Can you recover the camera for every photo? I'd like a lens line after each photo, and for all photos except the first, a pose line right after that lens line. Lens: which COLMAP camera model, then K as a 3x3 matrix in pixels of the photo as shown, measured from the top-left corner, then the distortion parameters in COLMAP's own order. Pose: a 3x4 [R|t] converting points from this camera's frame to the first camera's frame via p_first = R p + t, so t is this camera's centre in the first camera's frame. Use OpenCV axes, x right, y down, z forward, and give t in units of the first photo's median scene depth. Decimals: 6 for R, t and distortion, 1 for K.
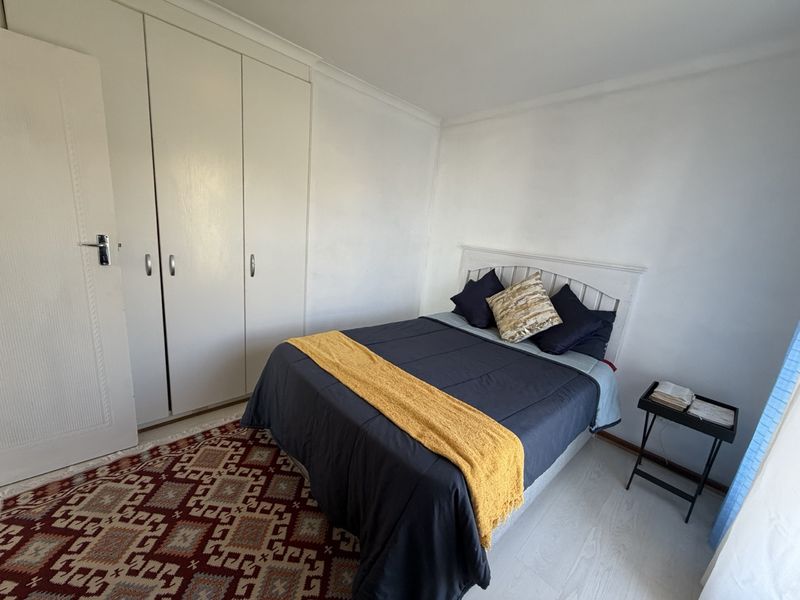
lens RADIAL K [[317.2, 0, 397.5], [0, 317.2, 299.8], [0, 0, 1]] dist [-0.001620, -0.000016]
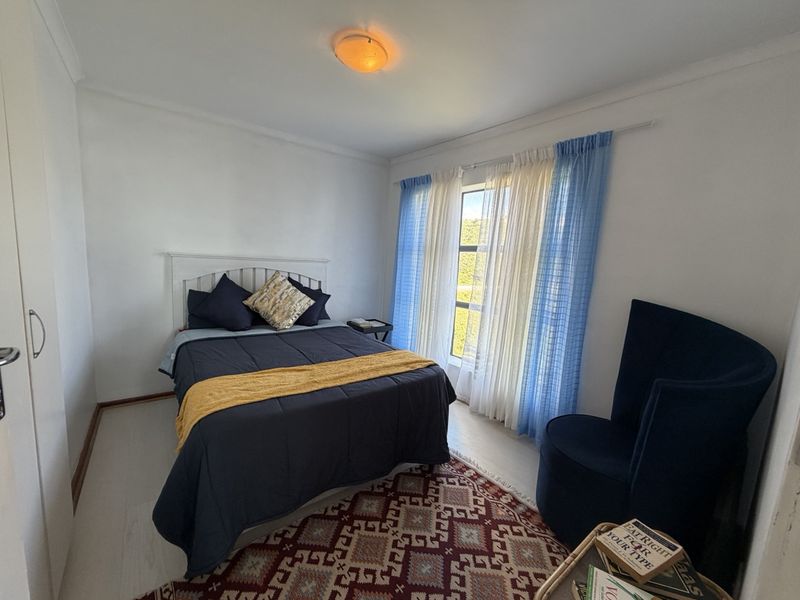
lens RADIAL K [[317.2, 0, 397.5], [0, 317.2, 299.8], [0, 0, 1]] dist [-0.001620, -0.000016]
pose [[0.110547, -0.213726, 0.970619, -0.823874], [0.174525, 0.965604, 0.192744, -0.149968], [-0.978428, 0.148090, 0.144045, 0.413742]]
